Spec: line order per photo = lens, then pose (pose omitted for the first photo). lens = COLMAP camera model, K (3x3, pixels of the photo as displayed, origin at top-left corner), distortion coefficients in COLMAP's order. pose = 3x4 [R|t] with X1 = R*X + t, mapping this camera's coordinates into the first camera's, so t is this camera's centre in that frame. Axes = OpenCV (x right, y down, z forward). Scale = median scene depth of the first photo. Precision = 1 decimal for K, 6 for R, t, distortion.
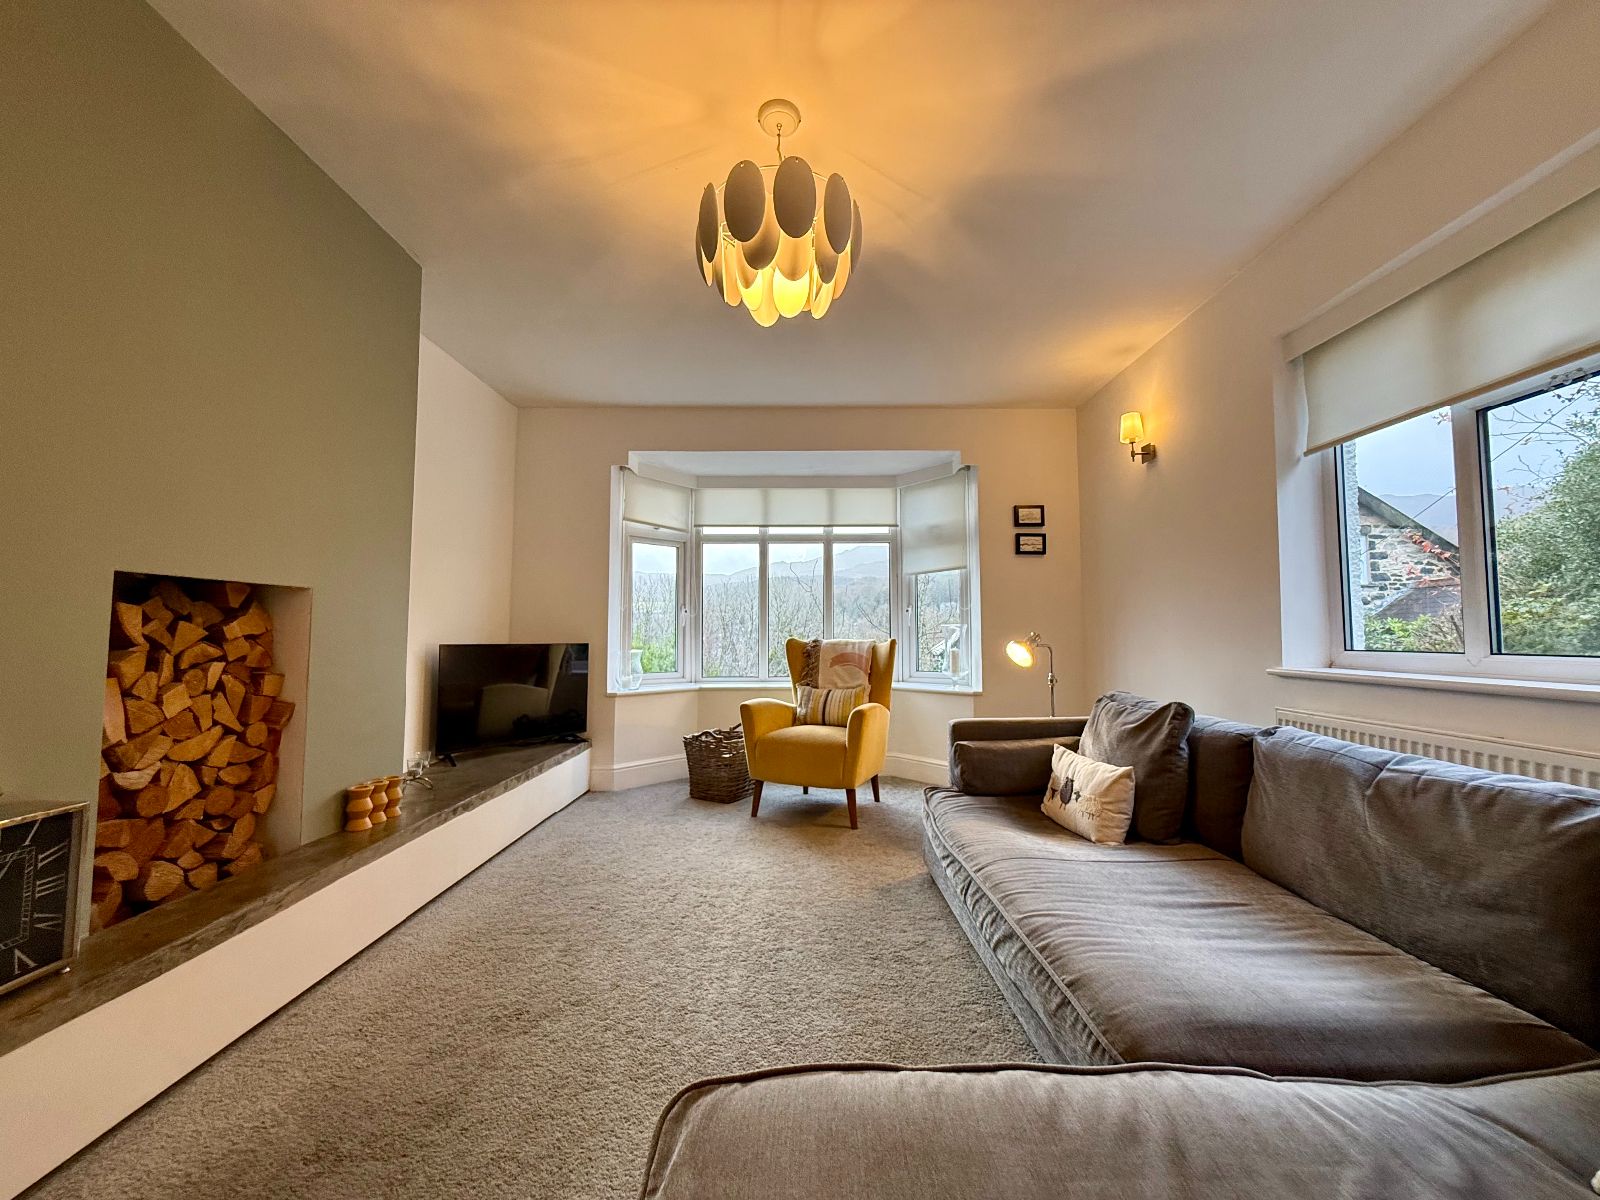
lens RADIAL K [[637.9, 0, 799.7], [0, 637.9, 602.1], [0, 0, 1]] dist [-0.000569, 0.000081]
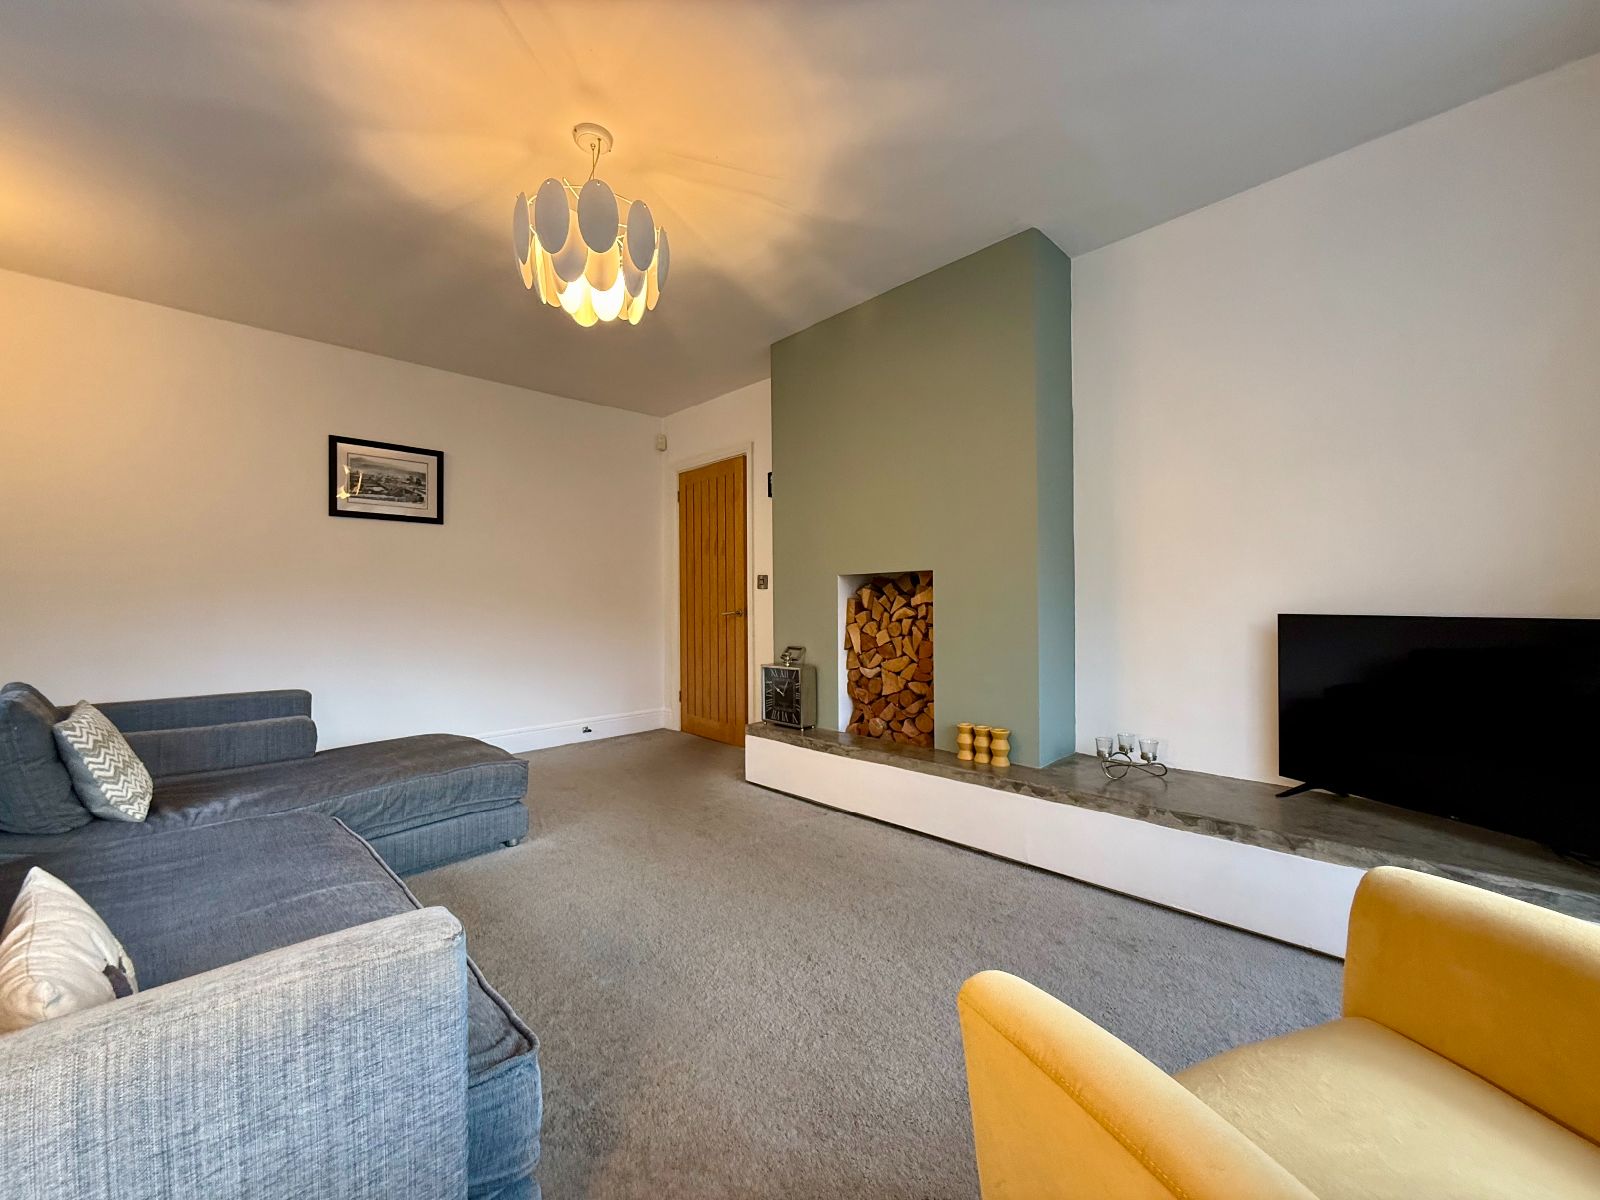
lens RADIAL K [[637.9, 0, 799.7], [0, 637.9, 602.1], [0, 0, 1]] dist [-0.000569, 0.000081]
pose [[-0.710970, 0.006237, -0.703195, 0.290133], [0.047736, 0.998082, -0.039411, 0.059434], [0.701601, -0.061587, -0.709904, 1.165620]]
